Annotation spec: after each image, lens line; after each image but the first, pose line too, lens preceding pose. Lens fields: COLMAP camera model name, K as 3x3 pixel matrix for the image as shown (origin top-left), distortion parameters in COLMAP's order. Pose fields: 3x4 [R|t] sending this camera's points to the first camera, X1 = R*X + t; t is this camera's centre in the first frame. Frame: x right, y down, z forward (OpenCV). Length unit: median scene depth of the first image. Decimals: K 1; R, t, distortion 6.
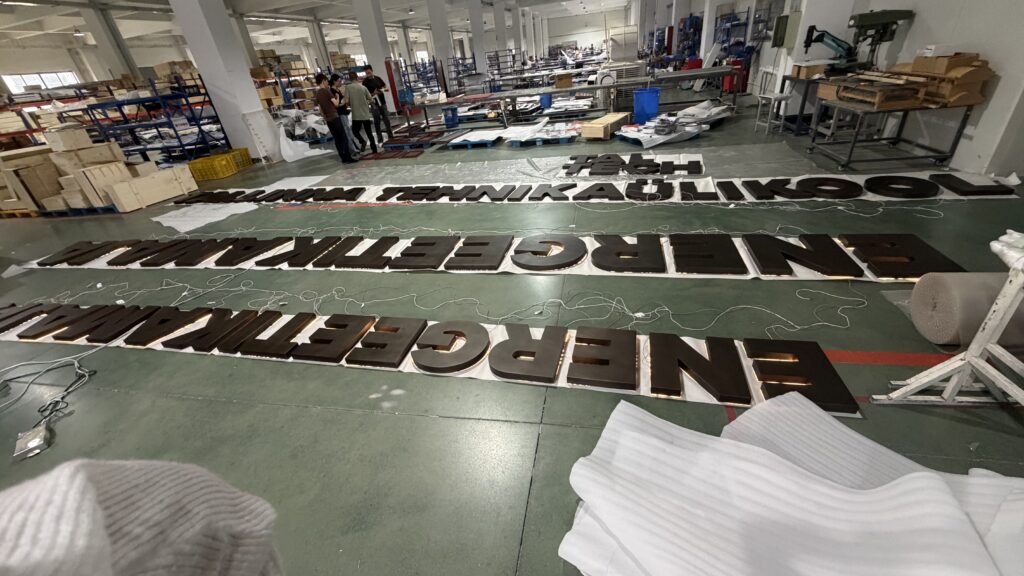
lens RADIAL K [[419.5, 0, 512.0], [0, 419.5, 288.0], [0, 0, 1]] dist [-0.000685, 0.000047]
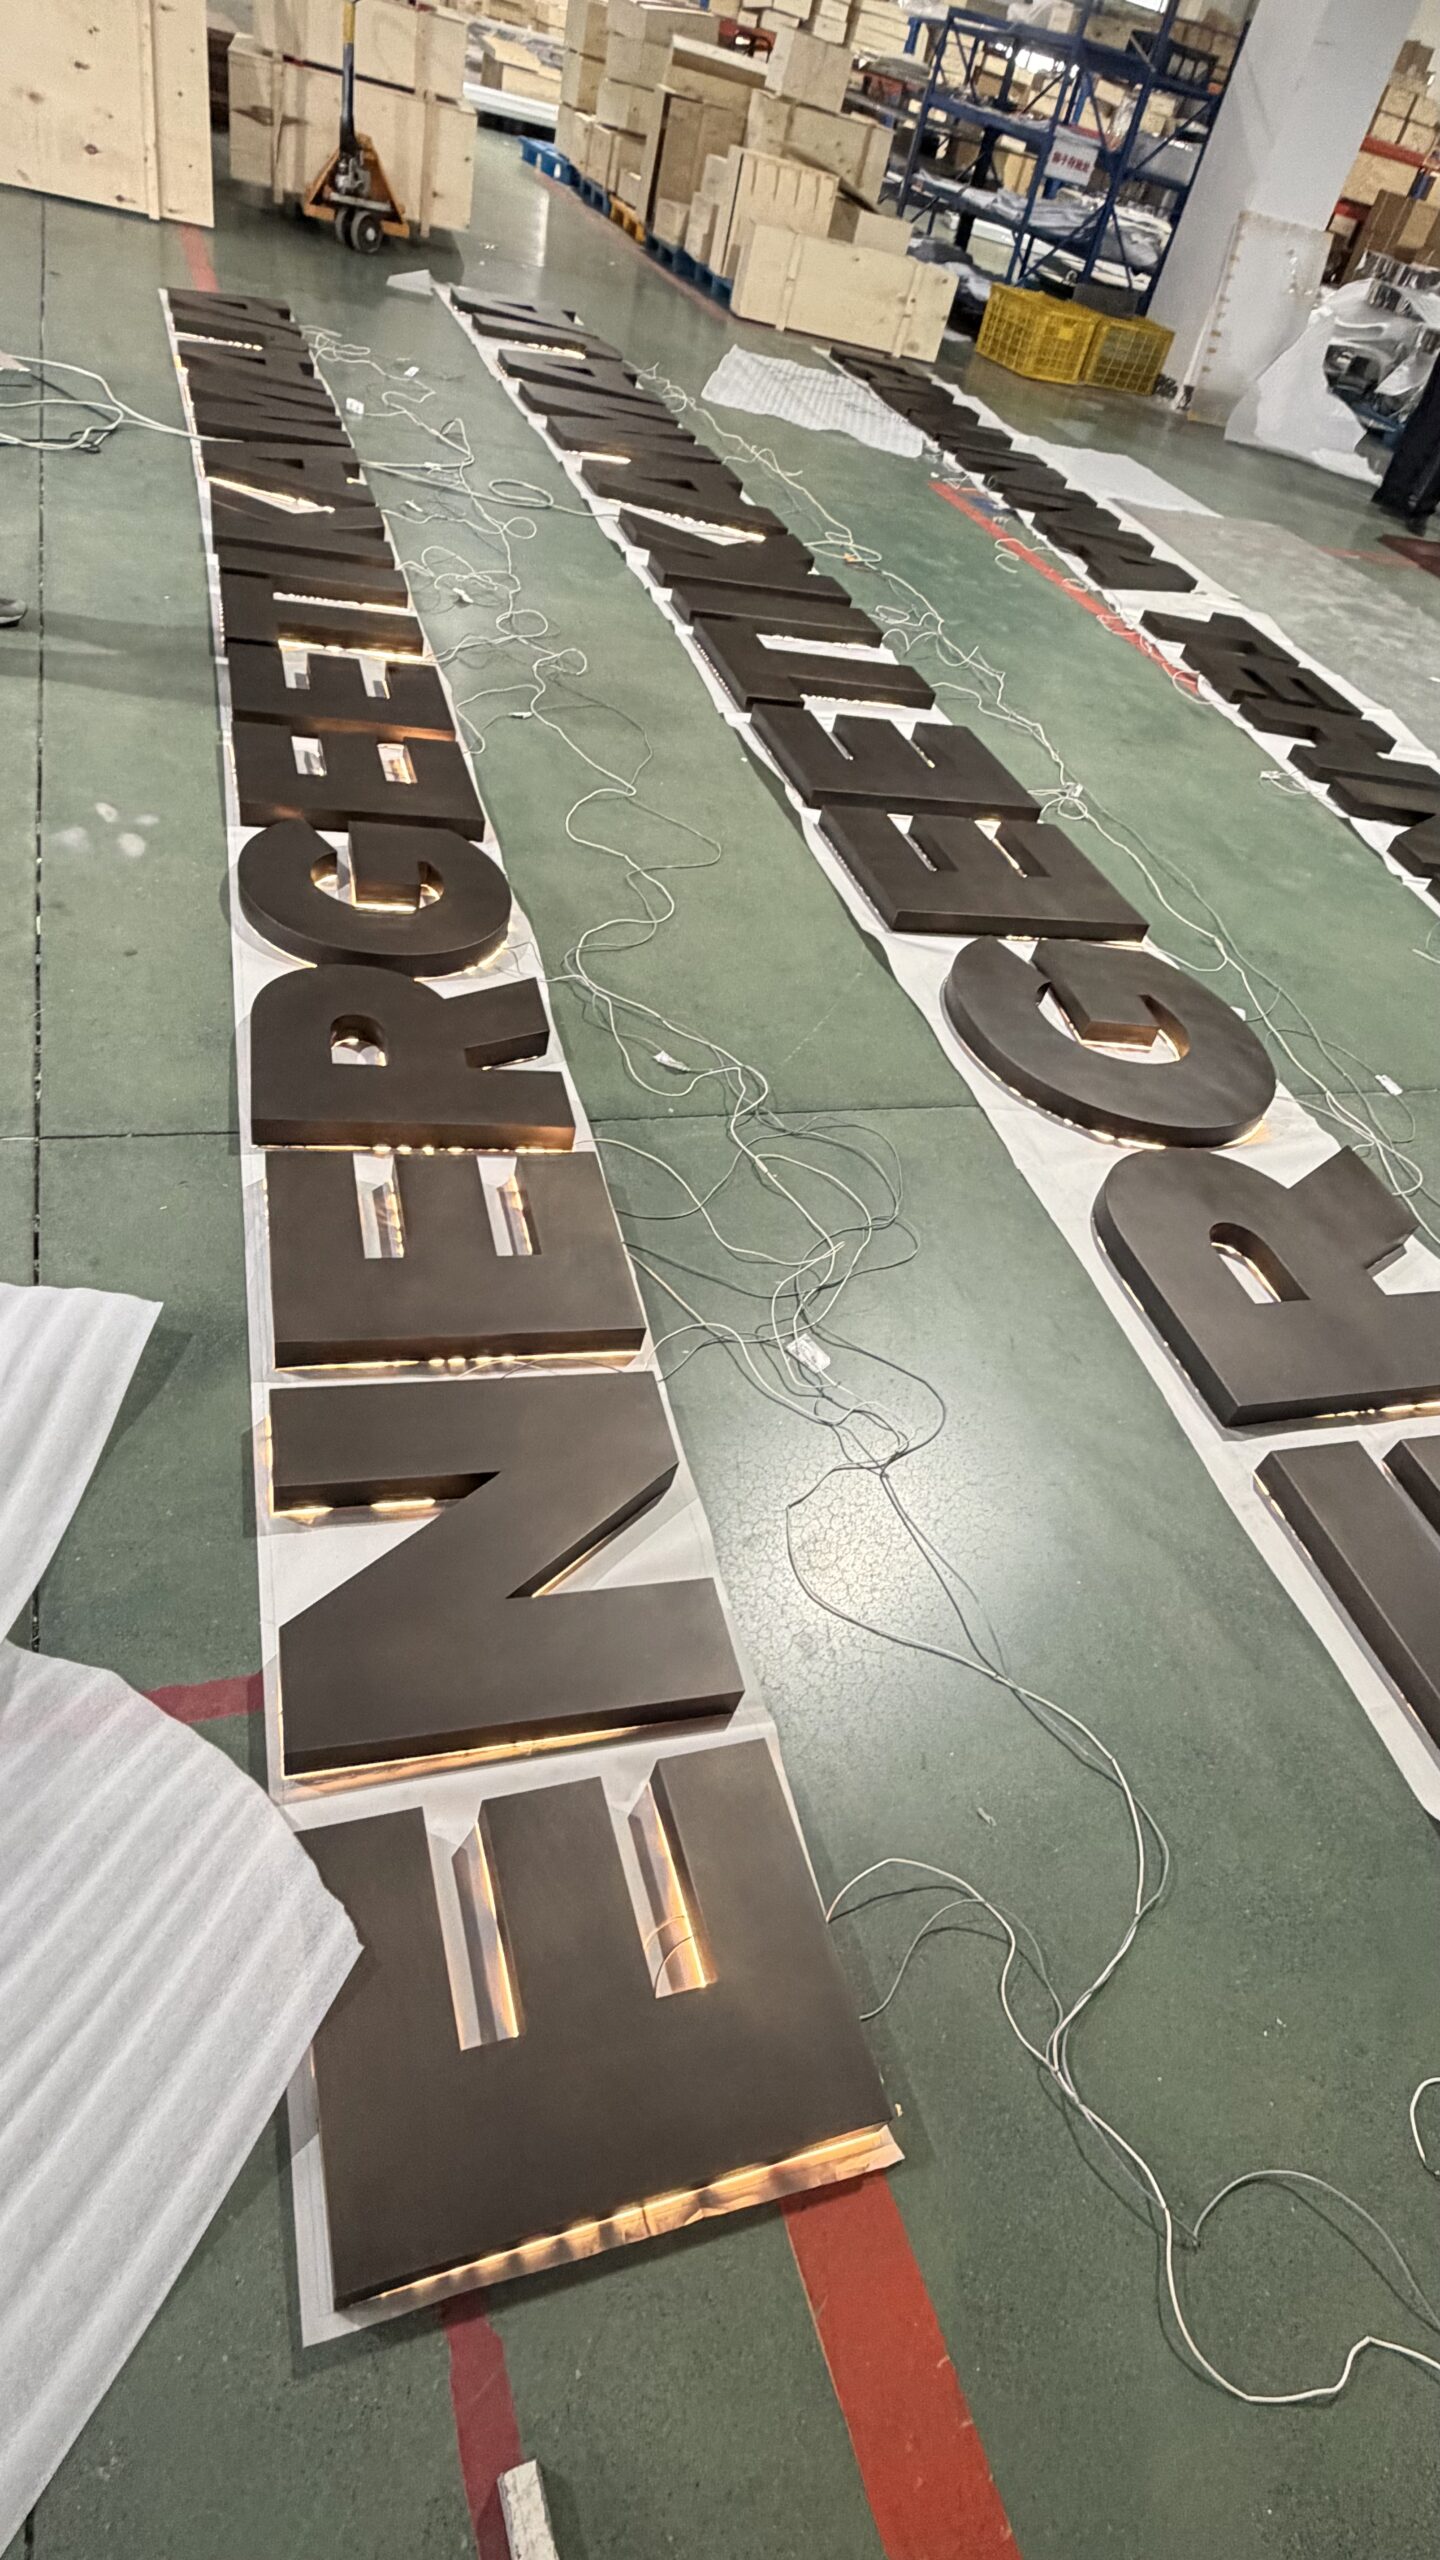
lens RADIAL K [[1341.7, 0, 720.0], [0, 1341.7, 1280.0], [0, 0, 1]] dist [0.000921, -0.000535]
pose [[0.468206, 0.746677, -0.472500, 0.255489], [-0.644584, 0.654373, 0.395358, -0.088801], [0.604396, 0.119457, 0.787678, 0.187019]]
